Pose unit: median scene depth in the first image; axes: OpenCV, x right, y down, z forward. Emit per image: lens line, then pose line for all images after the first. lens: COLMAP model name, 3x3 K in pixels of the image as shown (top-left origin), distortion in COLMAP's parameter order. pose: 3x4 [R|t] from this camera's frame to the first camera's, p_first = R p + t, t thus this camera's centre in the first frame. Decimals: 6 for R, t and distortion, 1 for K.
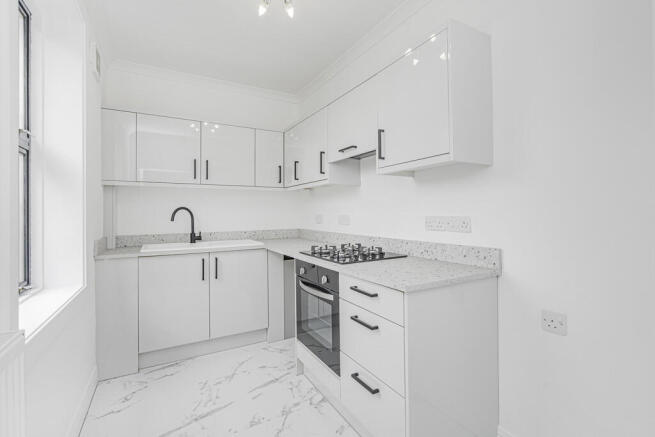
lens RADIAL K [[297.5, 0, 327.8], [0, 297.5, 214.9], [0, 0, 1]] dist [0.002791, -0.000095]
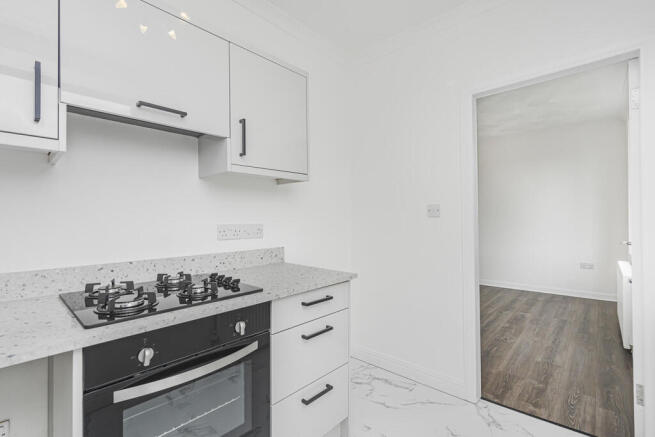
lens RADIAL K [[297.5, 0, 327.8], [0, 297.5, 217.9], [0, 0, 1]] dist [0.002791, -0.000095]
pose [[-0.298648, 0.010769, 0.954303, -0.693607], [0.012721, 0.999892, -0.007302, -0.006590], [-0.954279, 0.009959, -0.298753, 1.052332]]
